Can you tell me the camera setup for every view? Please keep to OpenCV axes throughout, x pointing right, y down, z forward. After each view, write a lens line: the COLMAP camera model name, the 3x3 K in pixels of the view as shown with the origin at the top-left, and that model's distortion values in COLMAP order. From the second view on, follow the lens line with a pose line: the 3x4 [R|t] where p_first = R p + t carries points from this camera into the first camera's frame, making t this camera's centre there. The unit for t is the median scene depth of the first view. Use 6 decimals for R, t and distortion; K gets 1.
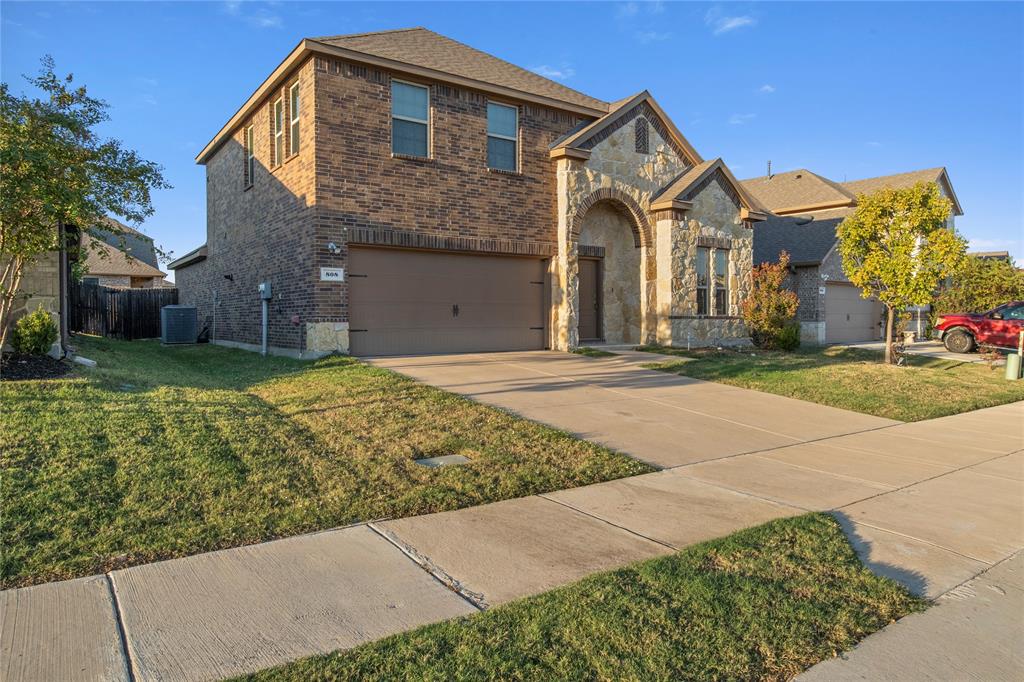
lens RADIAL K [[642.1, 0, 512.9], [0, 642.1, 327.5], [0, 0, 1]] dist [0.002072, 0.000369]
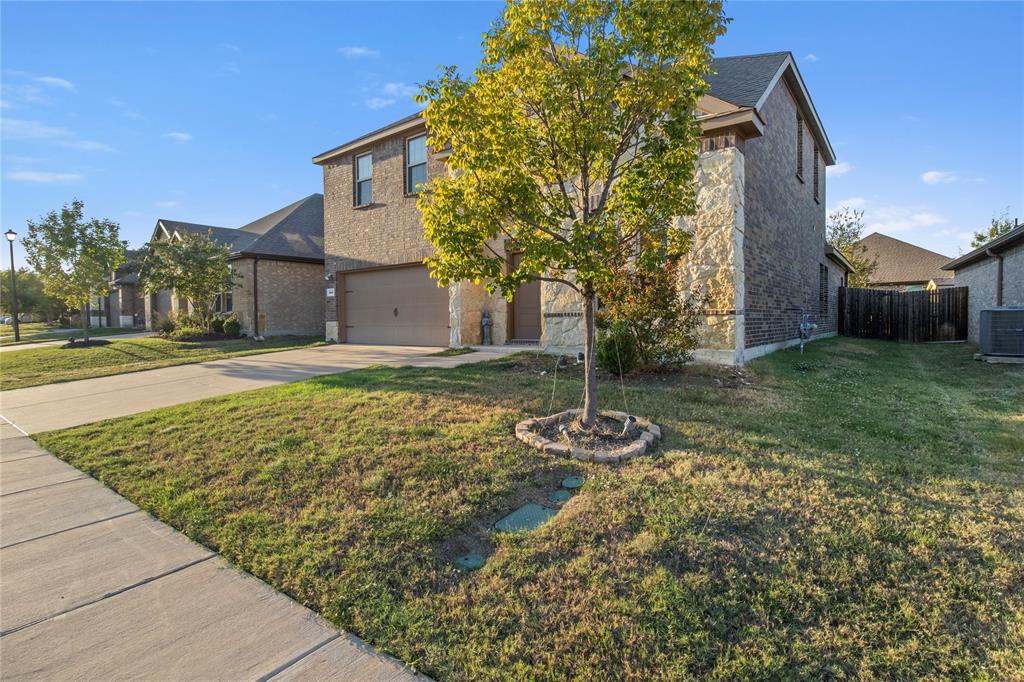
lens RADIAL K [[504.2, 0, 512.0], [0, 504.2, 341.0], [0, 0, 1]] dist [-0.001118, -0.000065]
pose [[0.293058, 0.037997, -0.955339, 0.903887], [-0.006529, 0.999266, 0.037741, -0.008005], [0.956072, -0.004823, 0.293091, 0.874228]]
